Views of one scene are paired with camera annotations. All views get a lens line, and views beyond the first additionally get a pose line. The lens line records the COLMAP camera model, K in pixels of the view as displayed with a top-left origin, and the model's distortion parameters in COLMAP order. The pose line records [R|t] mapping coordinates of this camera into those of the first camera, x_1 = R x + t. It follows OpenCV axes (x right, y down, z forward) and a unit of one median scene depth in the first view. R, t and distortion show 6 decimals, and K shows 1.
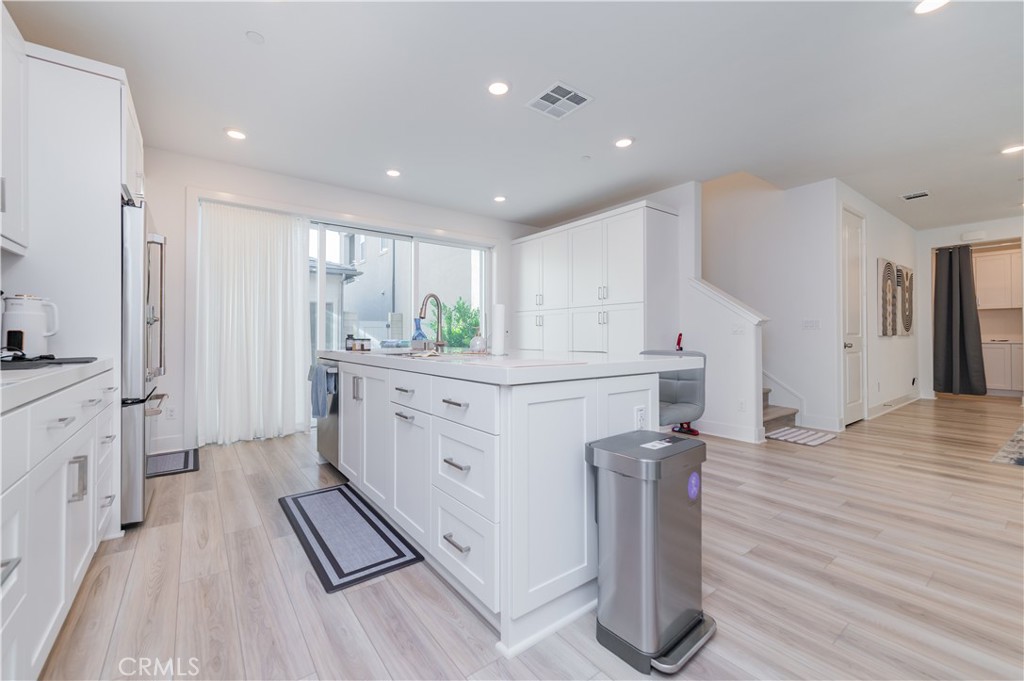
lens RADIAL K [[406.8, 0, 505.4], [0, 406.8, 334.9], [0, 0, 1]] dist [0.007779, -0.000239]
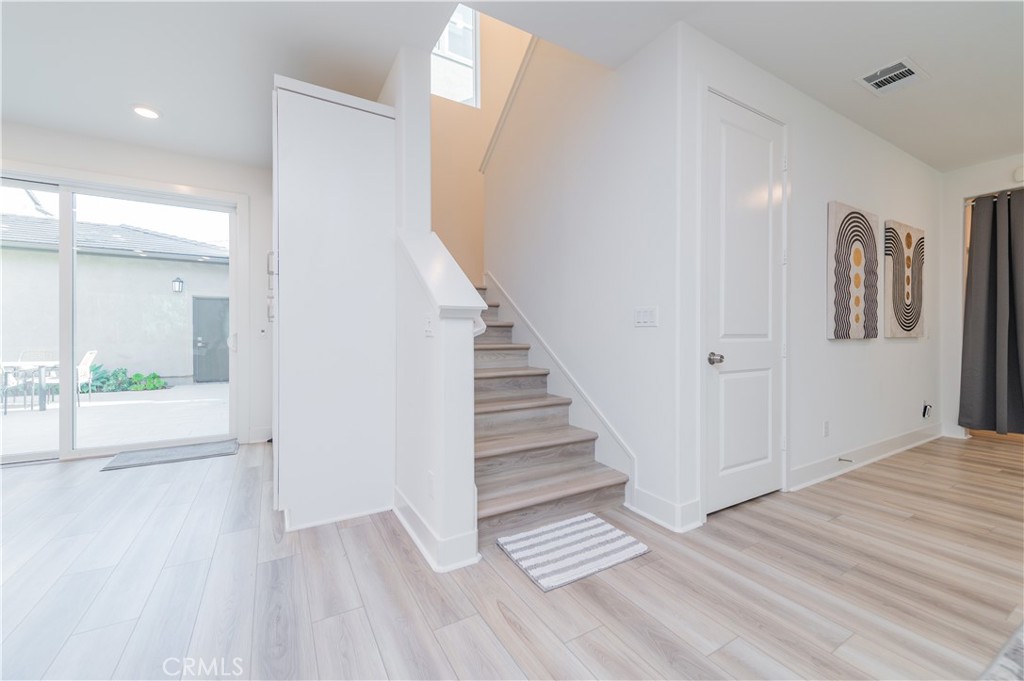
lens RADIAL K [[406.8, 0, 510.8], [0, 406.8, 338.3], [0, 0, 1]] dist [0.007779, -0.000239]
pose [[0.995042, 0.003148, -0.099401, 0.479598], [-0.002142, 0.999945, 0.010218, -0.002884], [0.099428, -0.009955, 0.994995, 0.353721]]
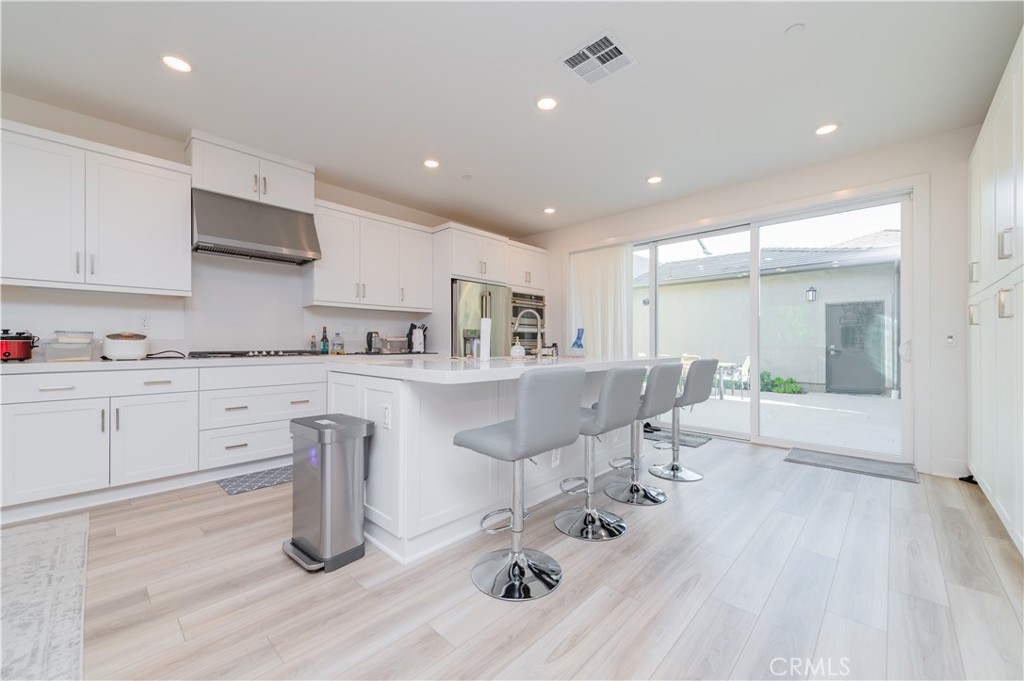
lens RADIAL K [[406.8, 0, 505.3], [0, 406.8, 345.4], [0, 0, 1]] dist [0.007779, -0.000239]
pose [[0.167724, 0.007618, -0.985805, 0.435408], [0.001422, 0.999967, 0.007969, -0.001496], [0.985833, -0.002738, 0.167708, 0.321346]]
